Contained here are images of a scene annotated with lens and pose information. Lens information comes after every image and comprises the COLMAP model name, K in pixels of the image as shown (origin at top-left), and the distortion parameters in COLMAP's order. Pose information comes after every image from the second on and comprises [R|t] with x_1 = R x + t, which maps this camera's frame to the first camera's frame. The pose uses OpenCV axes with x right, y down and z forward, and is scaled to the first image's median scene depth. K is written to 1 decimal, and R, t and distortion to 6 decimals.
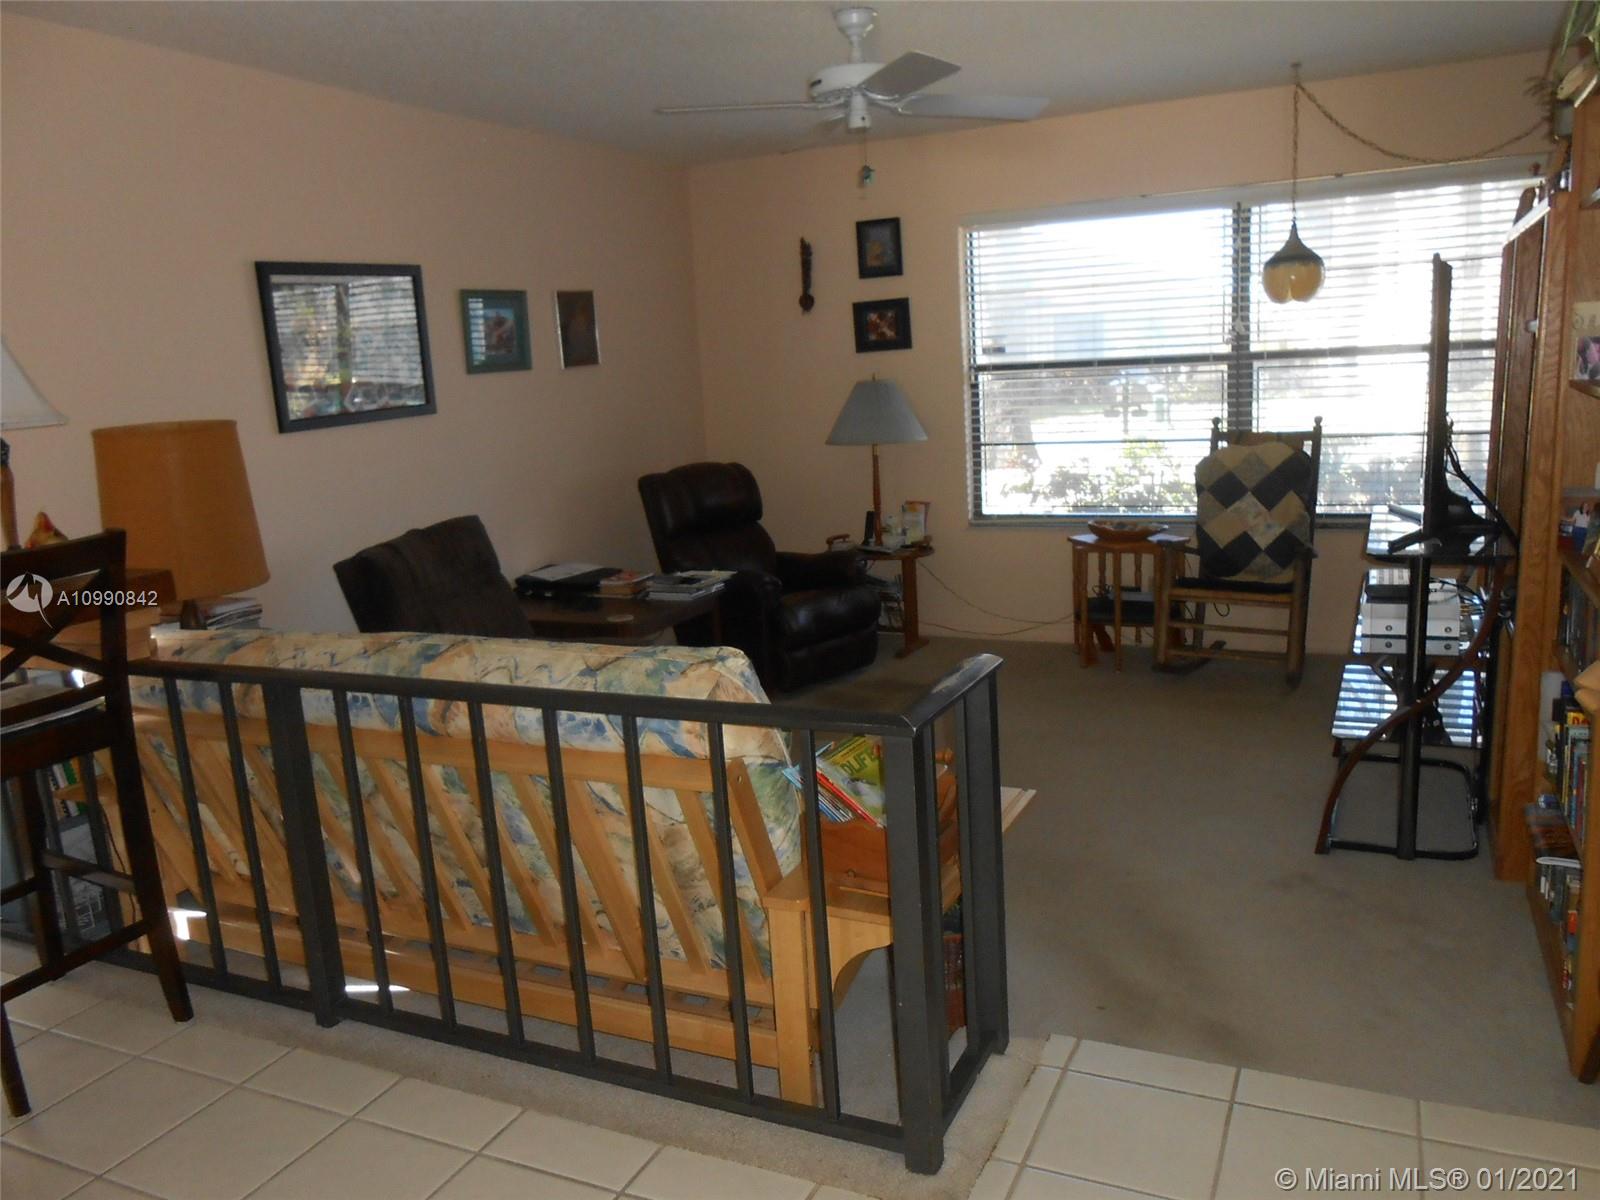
lens RADIAL K [[1215.5, 0, 800.0], [0, 1215.5, 600.0], [0, 0, 1]] dist [-0.008732, -0.002580]
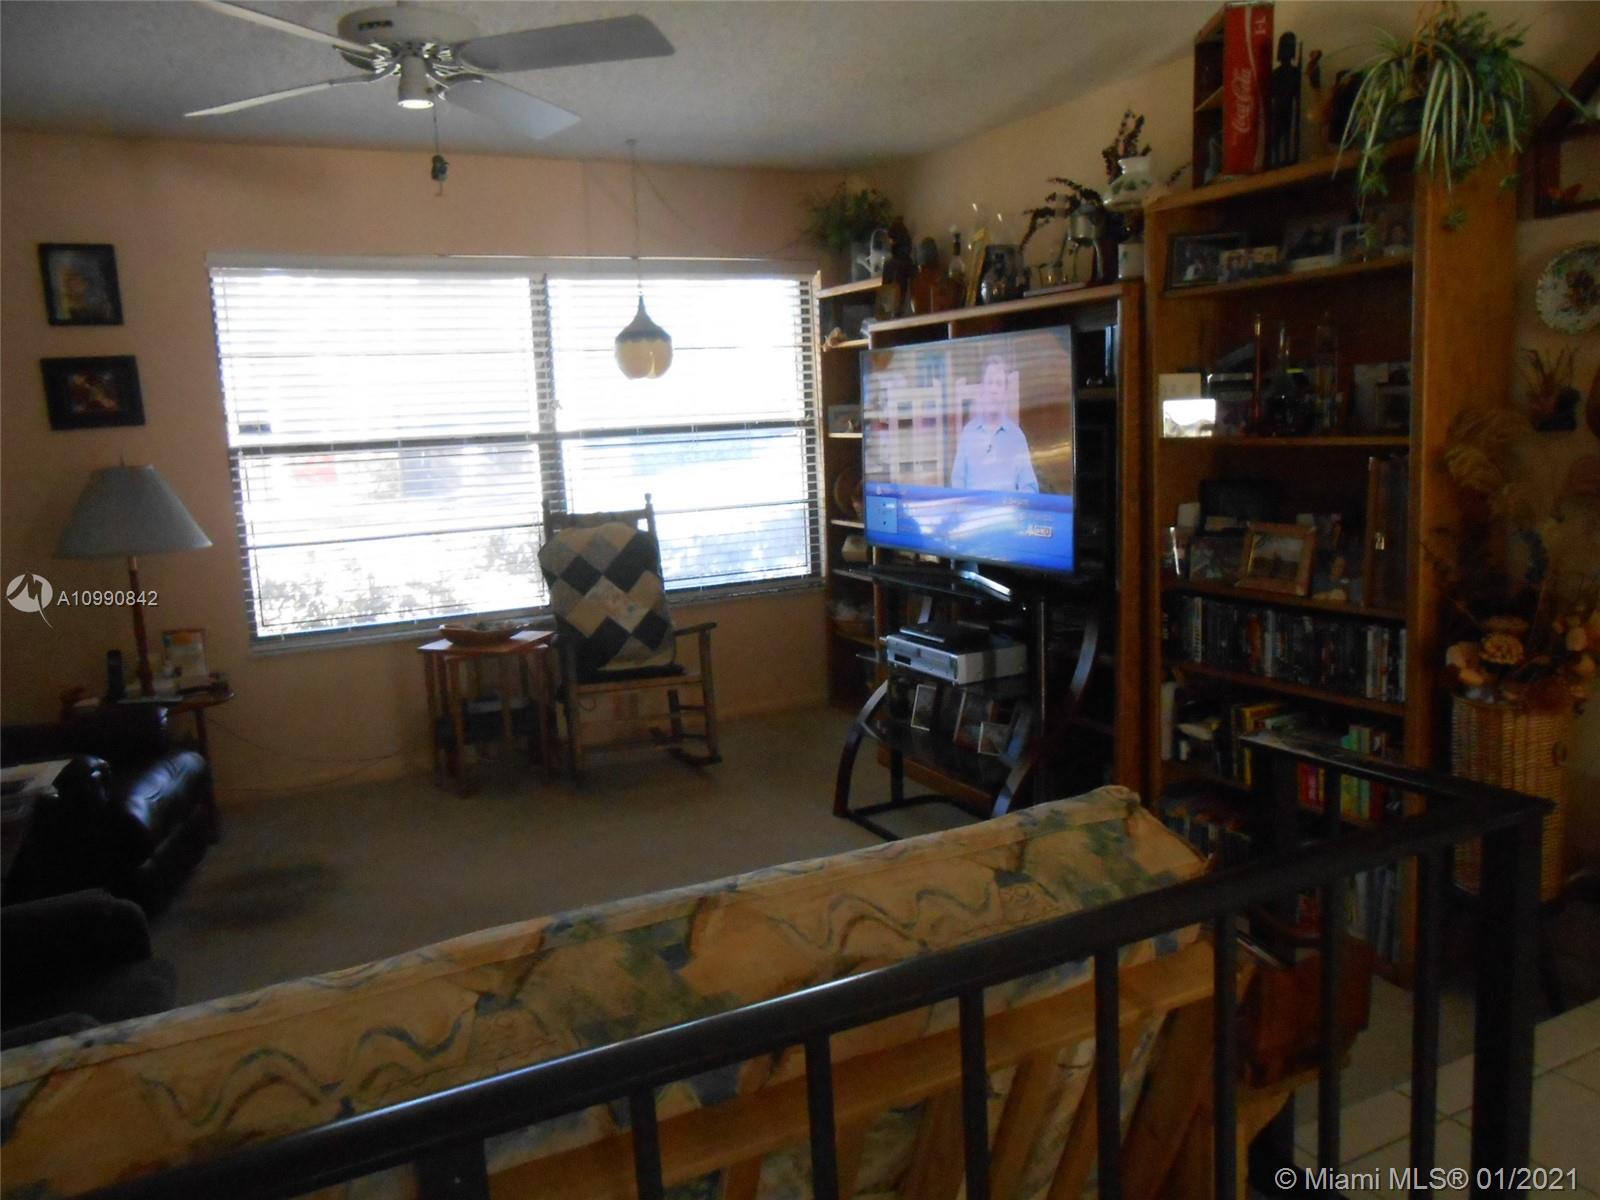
lens RADIAL K [[1205.1, 0, 798.8], [0, 1205.1, 565.4], [0, 0, 1]] dist [-0.003426, -0.000239]
pose [[0.632625, -0.072643, 0.771044, -0.252740], [0.159405, 0.986488, -0.037847, -0.035832], [-0.757876, 0.146851, 0.635656, 0.278717]]
